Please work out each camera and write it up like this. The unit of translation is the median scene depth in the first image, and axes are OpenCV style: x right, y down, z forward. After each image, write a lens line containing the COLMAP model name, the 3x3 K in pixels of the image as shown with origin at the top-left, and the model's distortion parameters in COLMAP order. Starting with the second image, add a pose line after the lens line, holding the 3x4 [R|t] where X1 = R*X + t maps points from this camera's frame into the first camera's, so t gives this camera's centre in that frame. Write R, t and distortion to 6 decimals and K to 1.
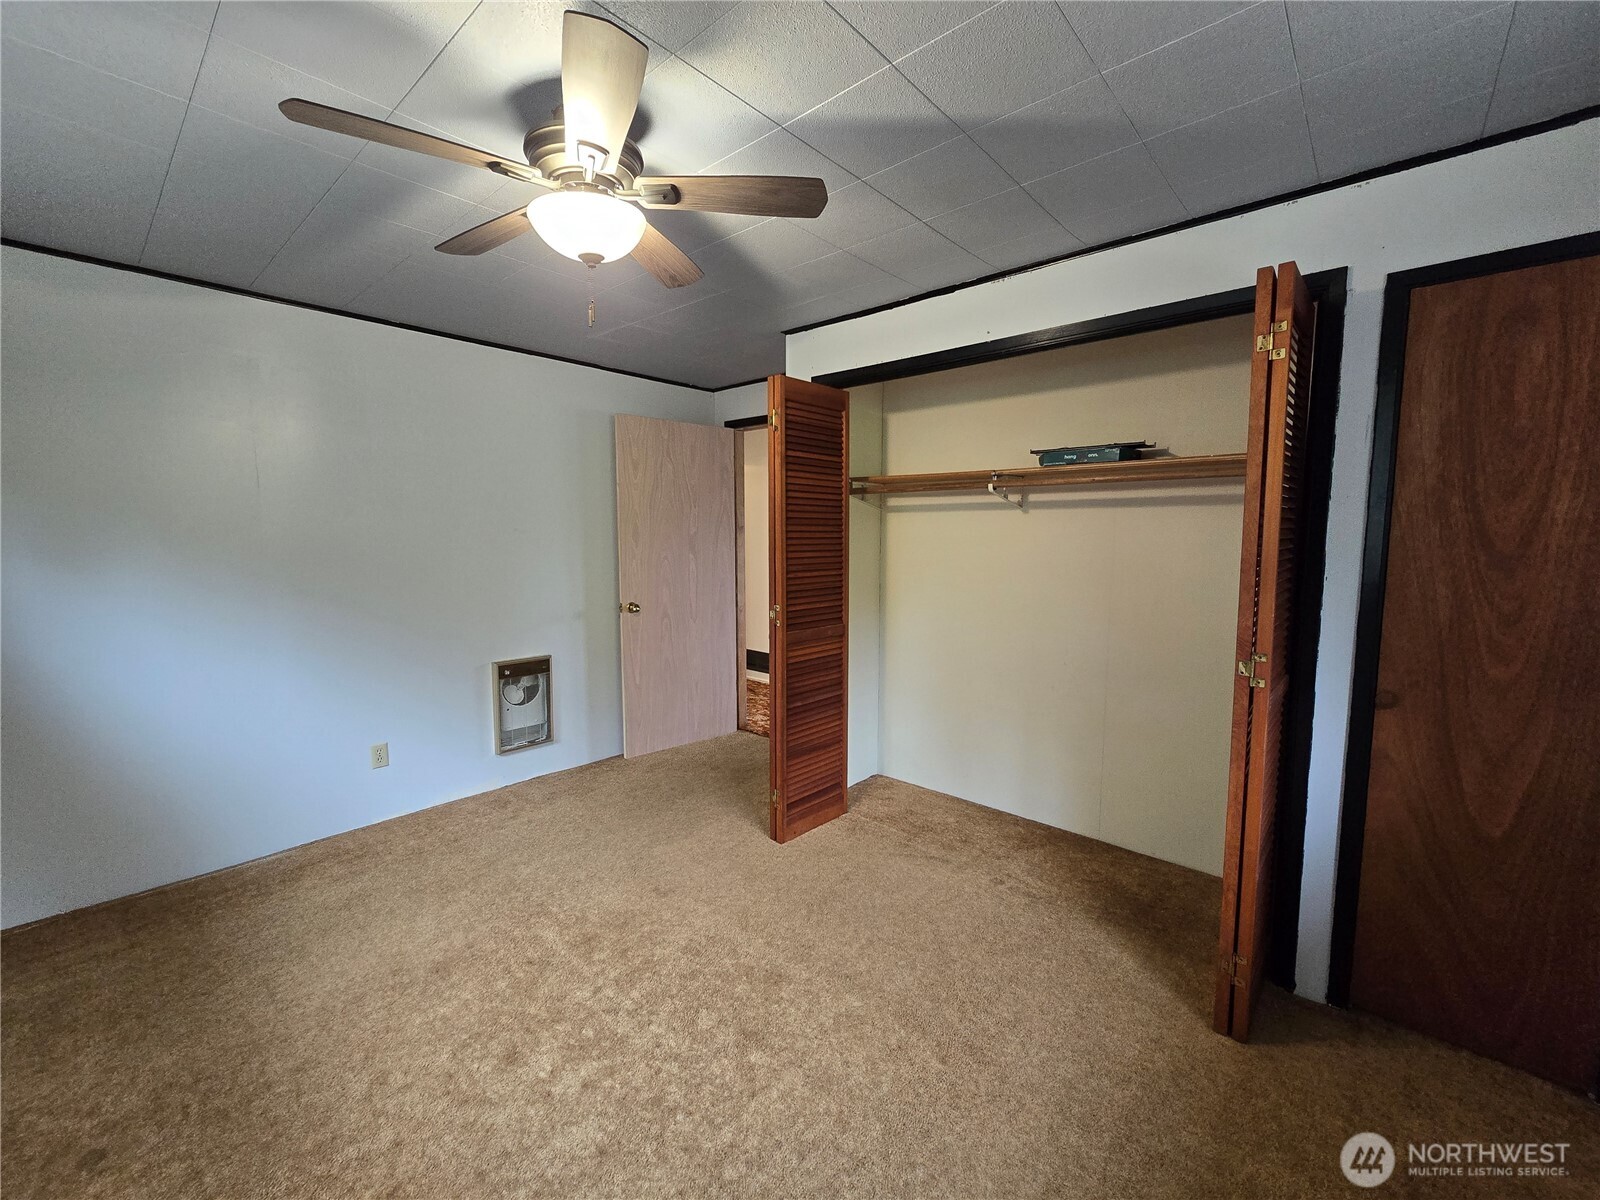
lens RADIAL K [[654.2, 0, 810.7], [0, 654.2, 593.6], [0, 0, 1]] dist [-0.001268, -0.000451]
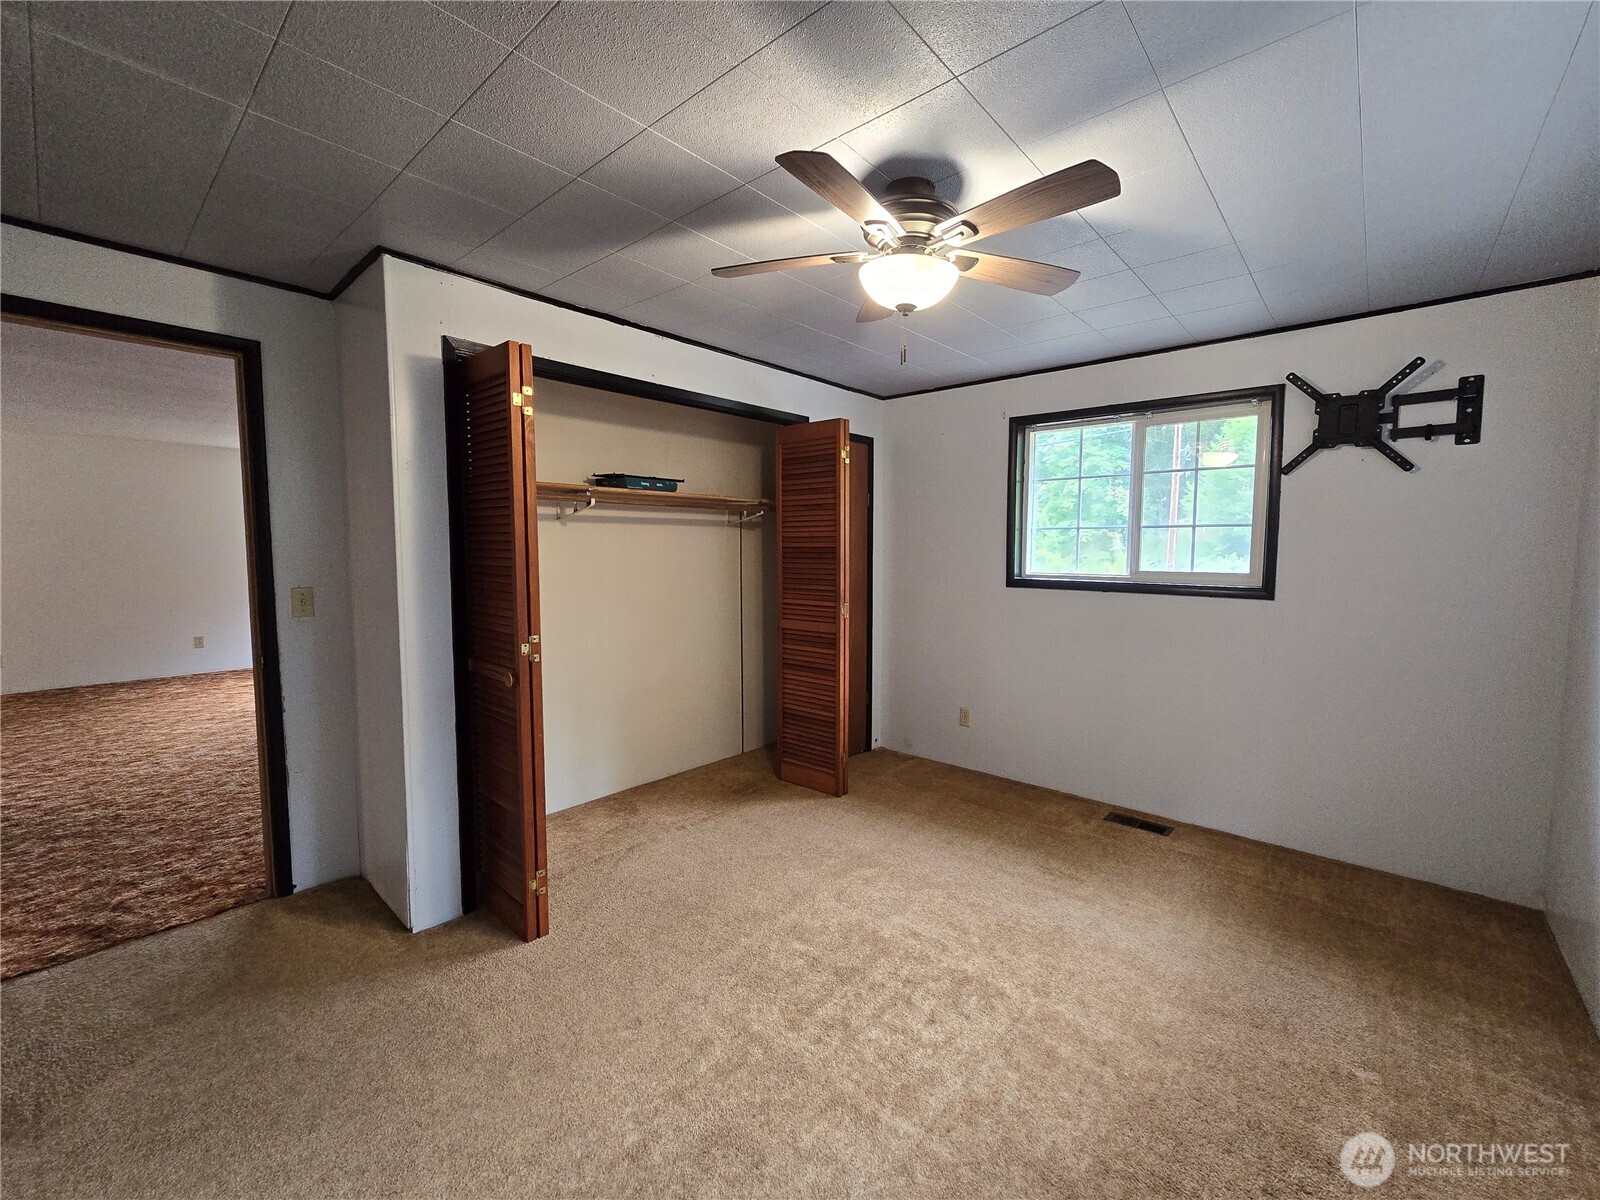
lens RADIAL K [[654.2, 0, 810.1], [0, 654.2, 598.1], [0, 0, 1]] dist [-0.001268, -0.000451]
pose [[-0.006804, -0.082103, 0.996601, -0.847098], [0.091636, 0.992379, 0.082381, -0.061848], [-0.995769, 0.091885, 0.000772, 0.675744]]
